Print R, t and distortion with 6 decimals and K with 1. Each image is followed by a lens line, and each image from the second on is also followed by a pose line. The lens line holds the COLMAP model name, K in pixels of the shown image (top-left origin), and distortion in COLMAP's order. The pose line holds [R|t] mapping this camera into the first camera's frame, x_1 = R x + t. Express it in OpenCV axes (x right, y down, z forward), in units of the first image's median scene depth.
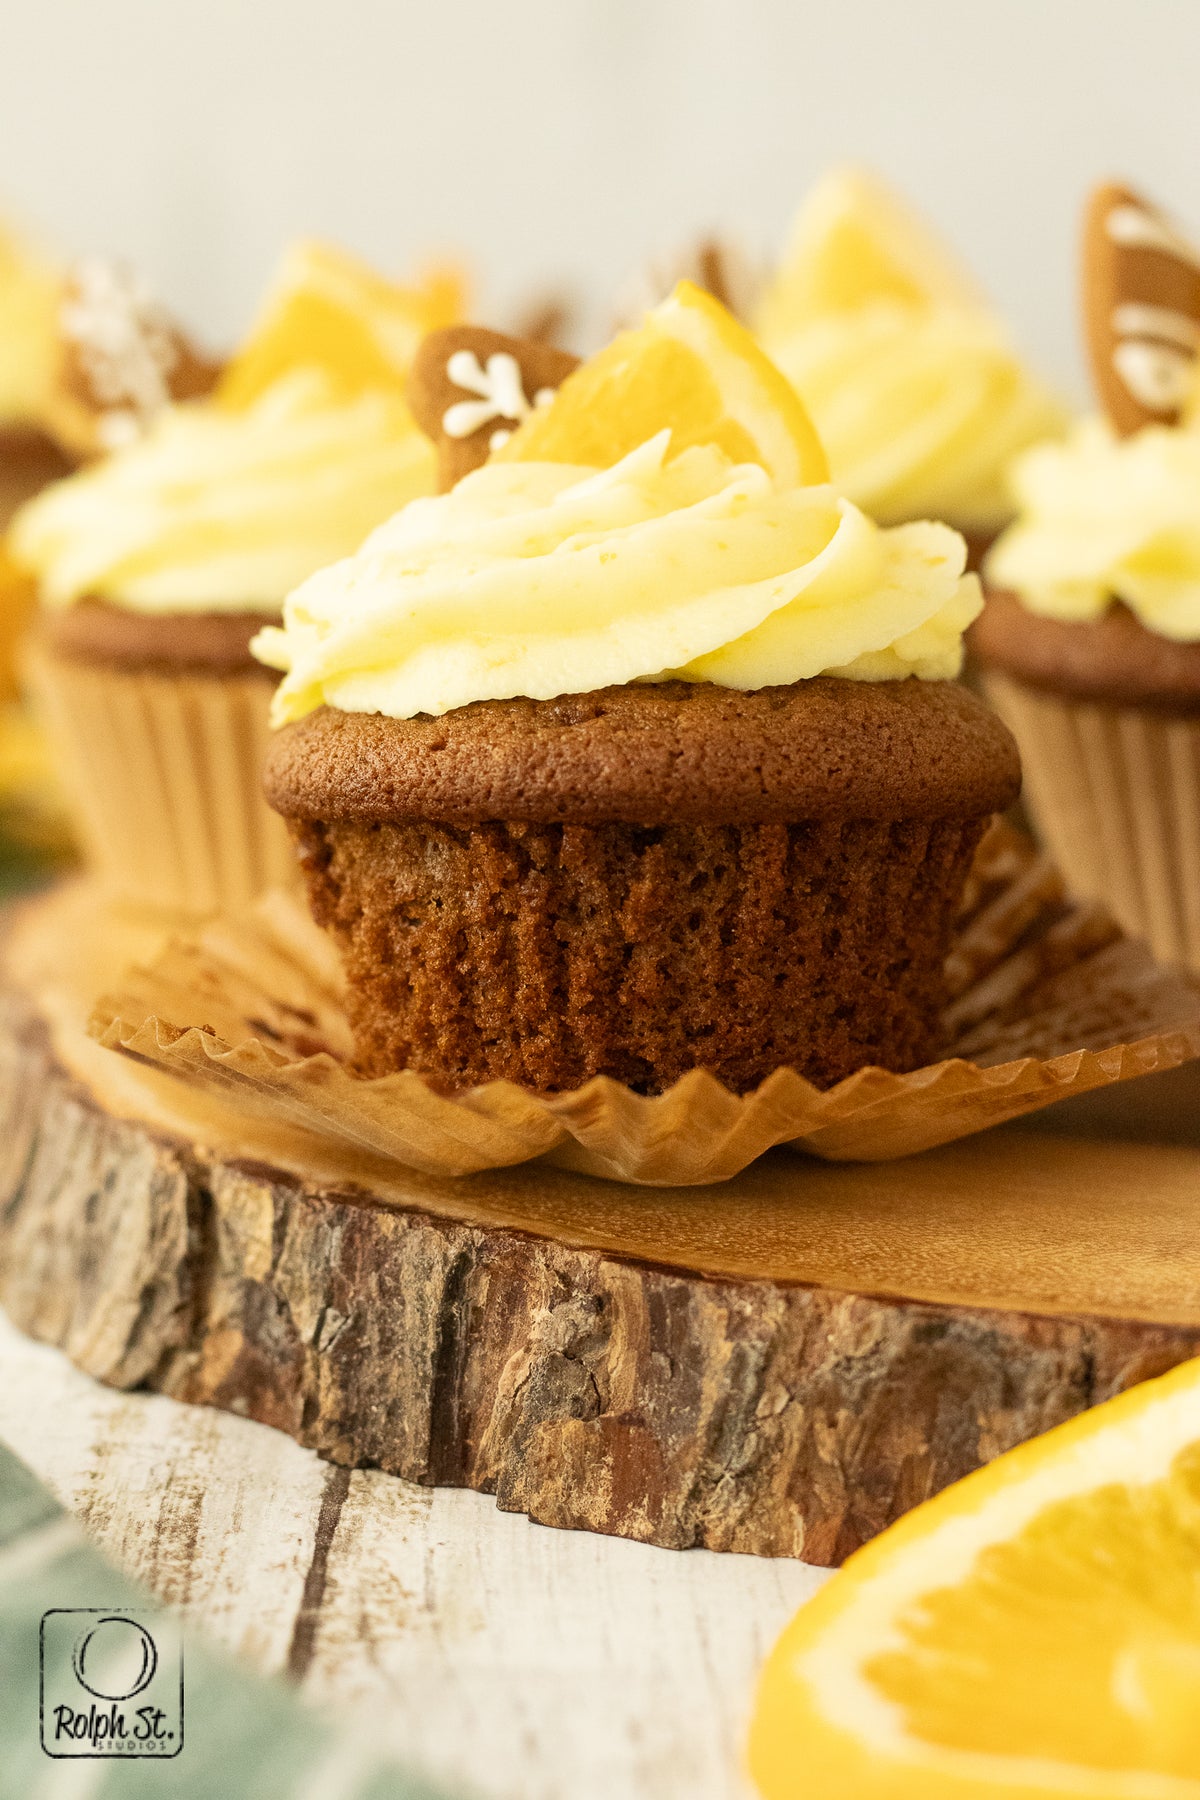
lens RADIAL K [[4984.1, 0, 600.0], [0, 4984.1, 900.0], [0, 0, 1]] dist [-0.103538, -0.175727]
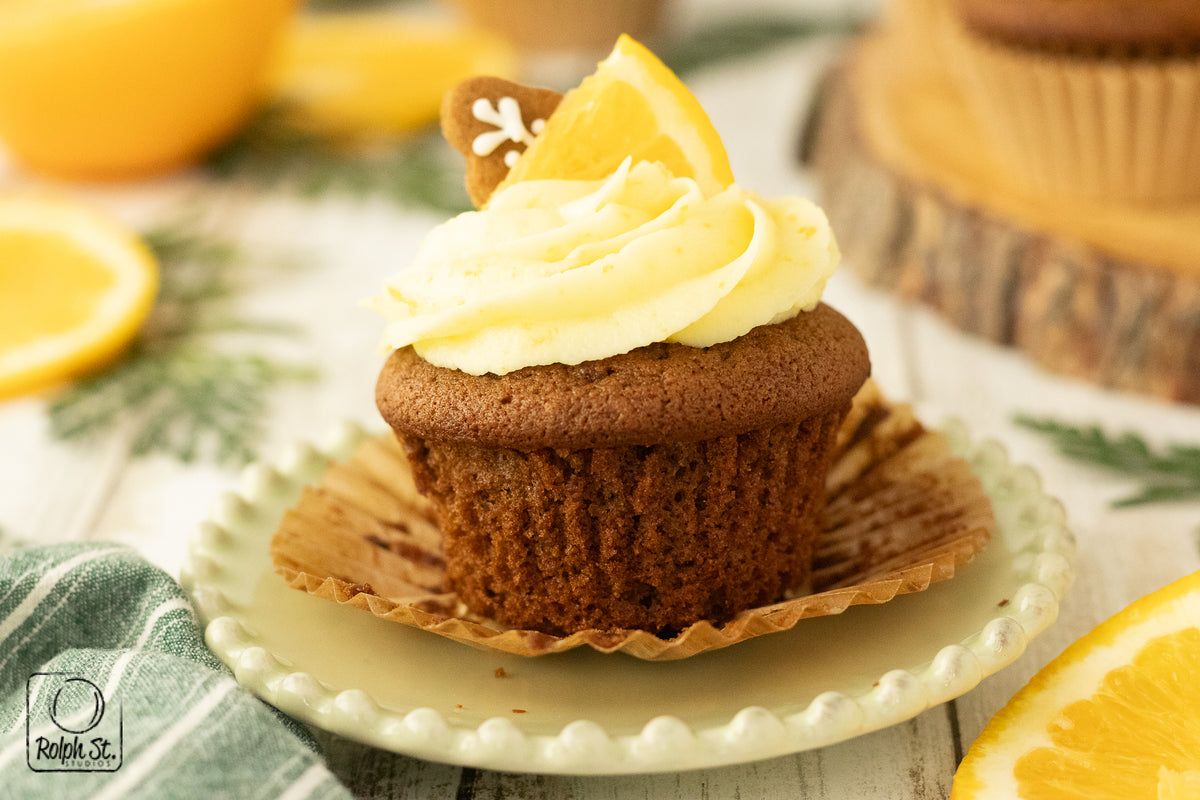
lens RADIAL K [[3322.7, 0, 600.0], [0, 3322.7, 400.0], [0, 0, 1]] dist [-0.103538, -0.175727]
pose [[0.992759, -0.079276, 0.090249, -0.095384], [0.062162, 0.981930, 0.178742, -0.210112], [-0.102788, -0.171837, 0.979748, 0.001495]]
